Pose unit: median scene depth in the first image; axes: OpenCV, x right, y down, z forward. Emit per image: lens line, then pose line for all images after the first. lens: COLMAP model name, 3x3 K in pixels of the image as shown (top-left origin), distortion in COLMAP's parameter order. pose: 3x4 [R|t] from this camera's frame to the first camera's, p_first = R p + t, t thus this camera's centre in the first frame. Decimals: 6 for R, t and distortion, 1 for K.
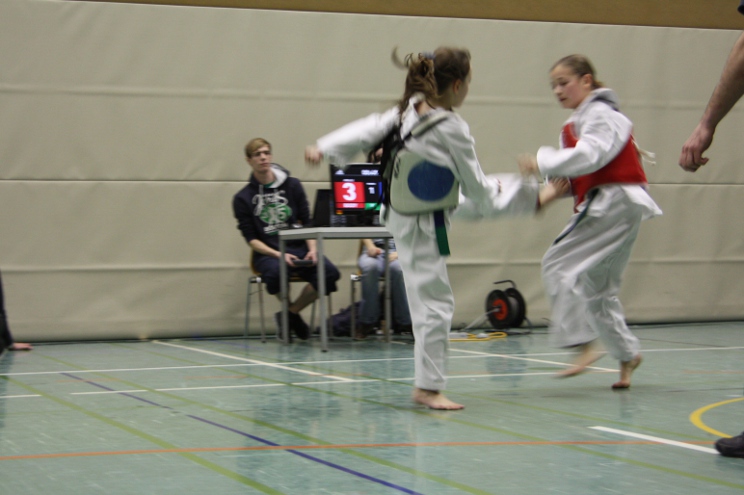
lens RADIAL K [[1755.6, 0, 372.0], [0, 1755.6, 247.5], [0, 0, 1]] dist [0.065018, 0.346072]
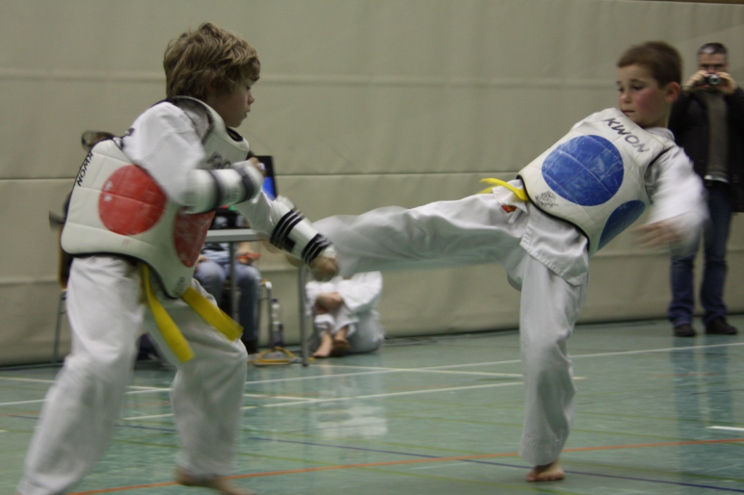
lens RADIAL K [[2193.2, 0, 372.0], [0, 2193.2, 247.5], [0, 0, 1]] dist [0.325136, 0.095426]
pose [[0.973410, -0.028522, 0.227287, -0.164920], [0.029710, 0.999557, -0.001807, 0.001610], [-0.227135, 0.008512, 0.973826, -0.063480]]
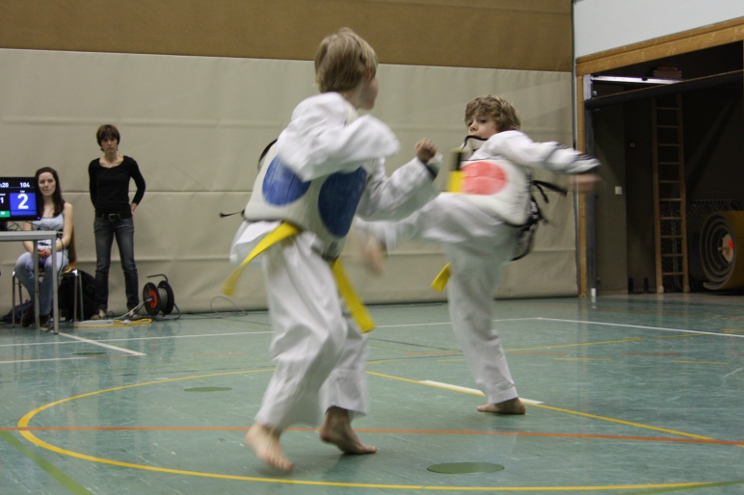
lens RADIAL K [[1360.7, 0, 372.0], [0, 1360.7, 247.5], [0, 0, 1]] dist [-0.004508, 0.049250]
pose [[0.998792, -0.010696, 0.047955, 0.188975], [0.010474, 0.999933, 0.004893, -0.002539], [-0.048004, -0.004385, 0.998838, 0.083347]]
